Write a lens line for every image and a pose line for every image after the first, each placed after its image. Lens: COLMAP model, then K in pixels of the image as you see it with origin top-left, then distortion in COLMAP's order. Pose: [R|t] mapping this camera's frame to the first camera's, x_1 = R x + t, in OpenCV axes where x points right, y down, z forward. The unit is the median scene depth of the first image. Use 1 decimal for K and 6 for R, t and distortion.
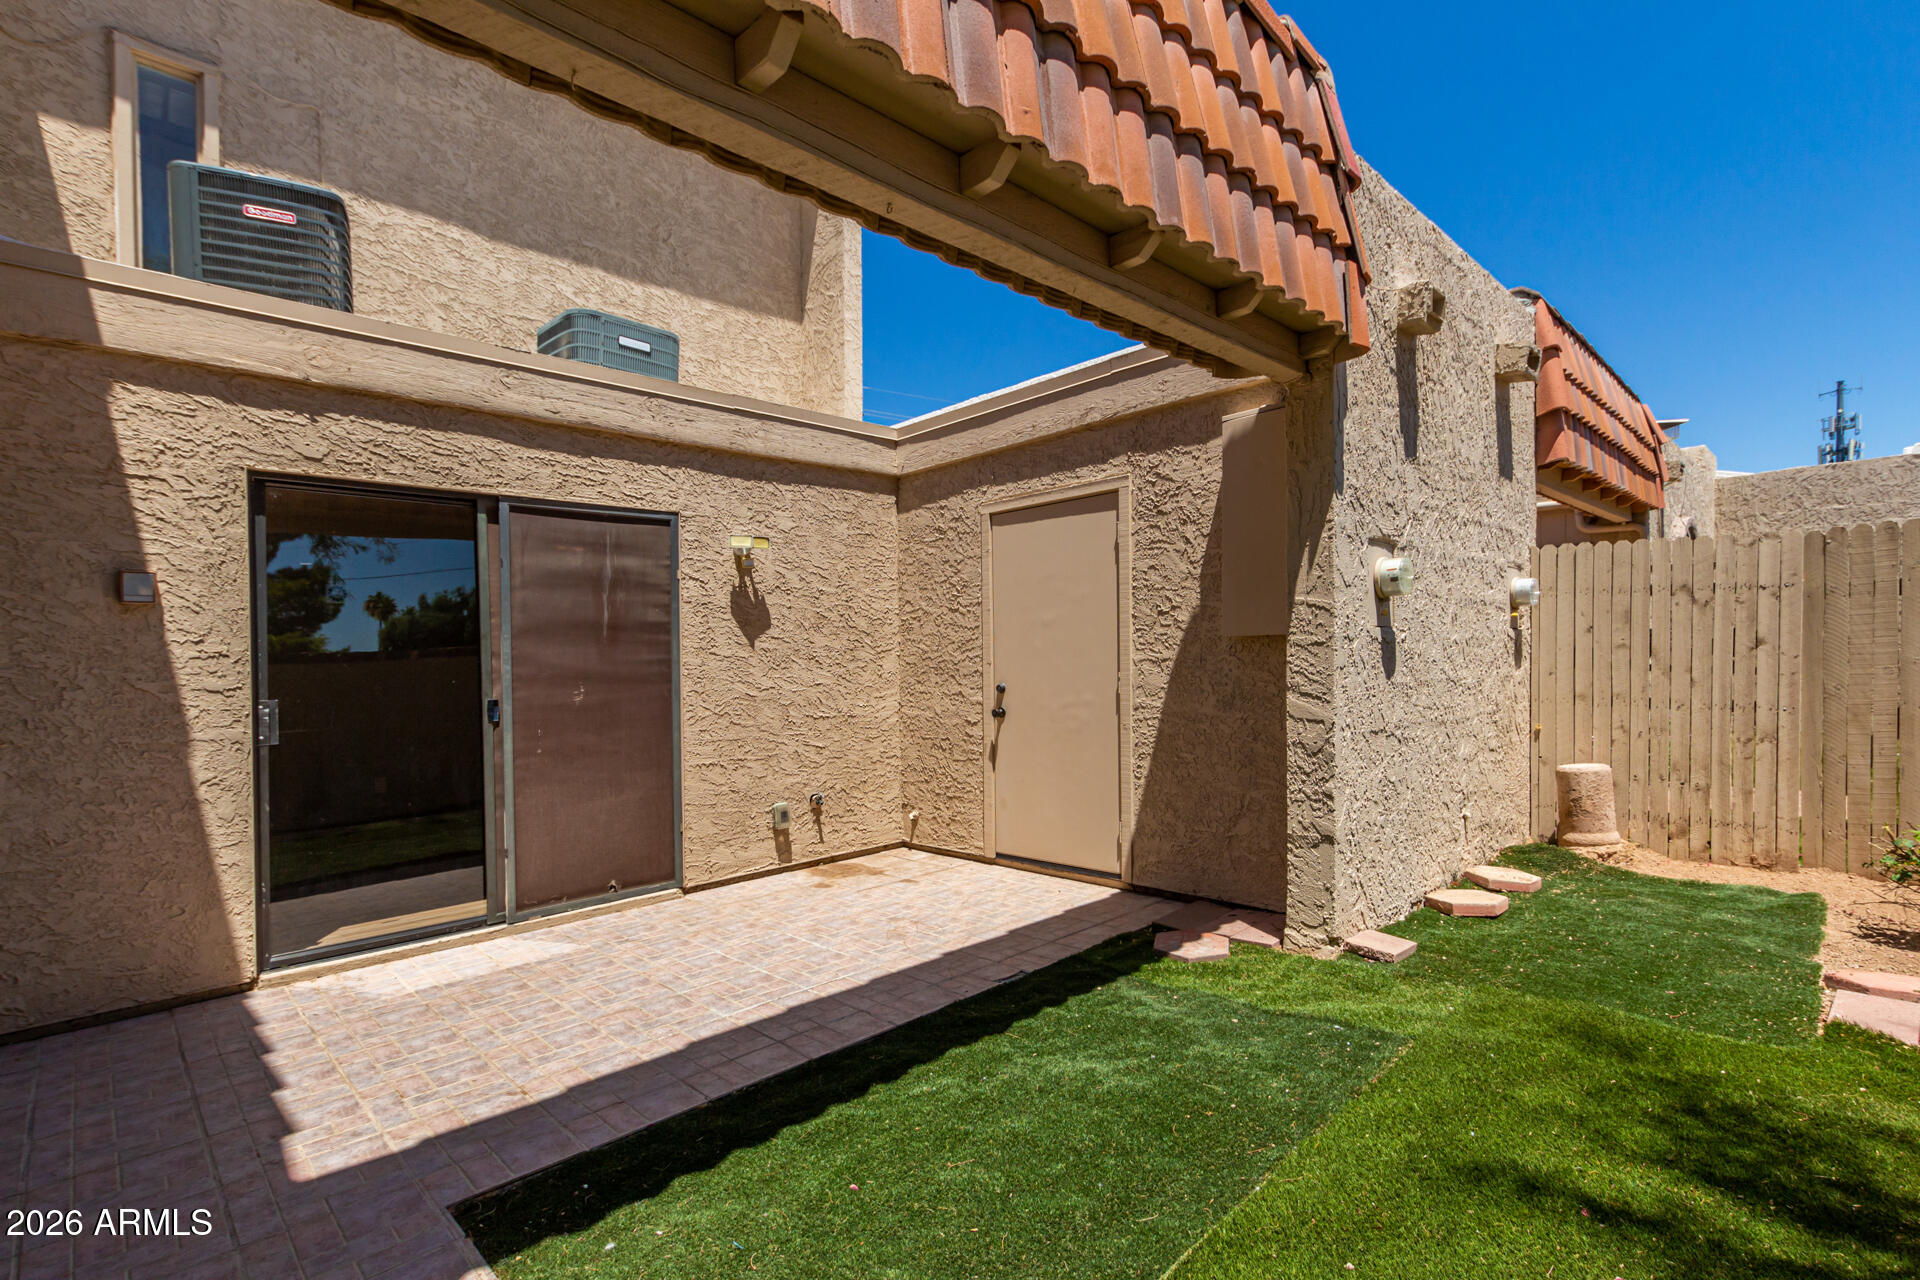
lens RADIAL K [[894.1, 0, 990.1], [0, 894.1, 685.0], [0, 0, 1]] dist [0.004996, -0.001518]
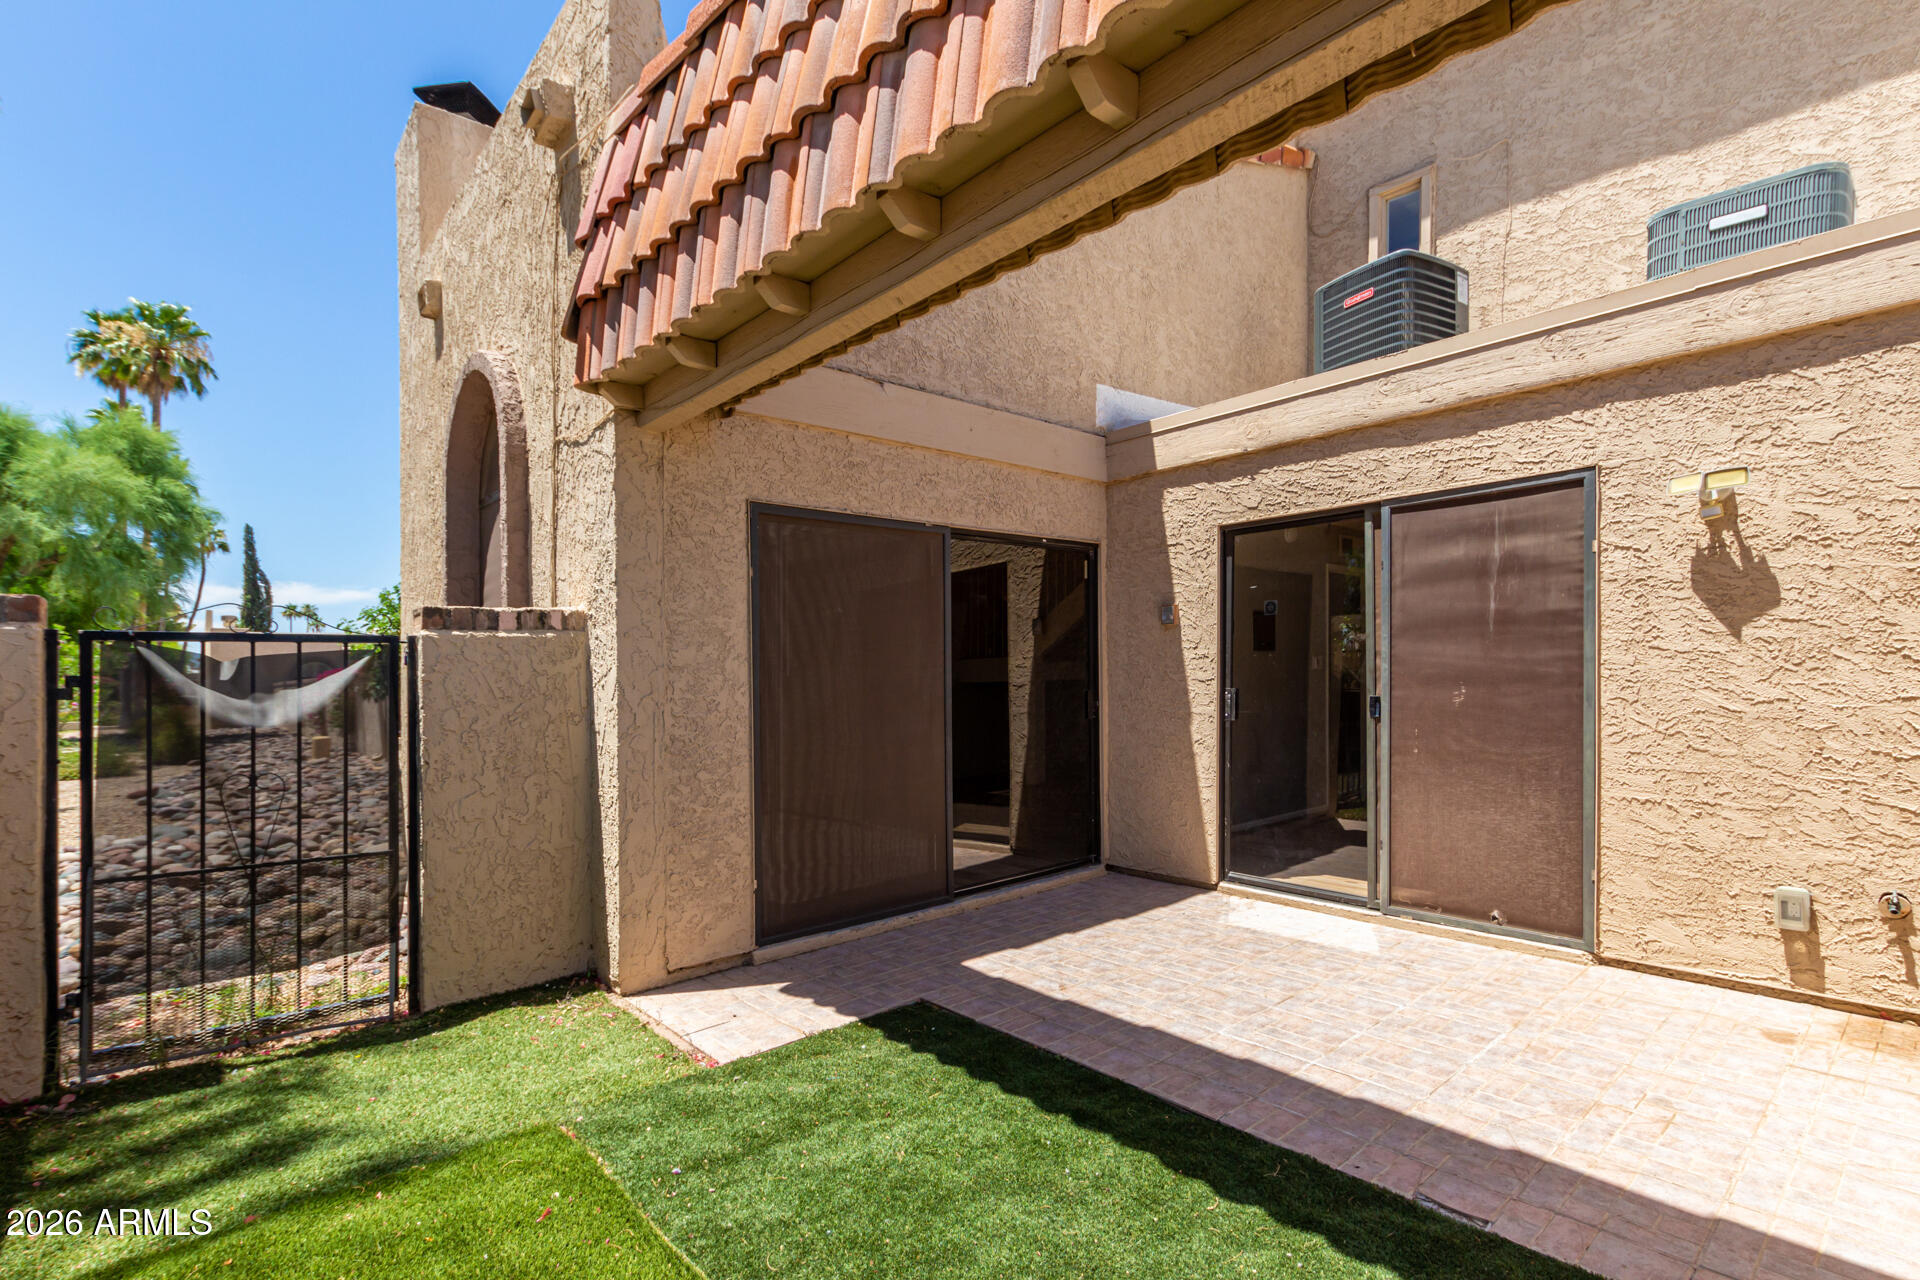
lens RADIAL K [[894.1, 0, 961.8], [0, 894.1, 648.9], [0, 0, 1]] dist [0.004996, -0.001518]
pose [[-0.068902, 0.004209, -0.997615, 0.479497], [-0.002431, 0.999987, 0.004387, -0.038750], [0.997620, 0.002727, -0.068891, 0.531647]]
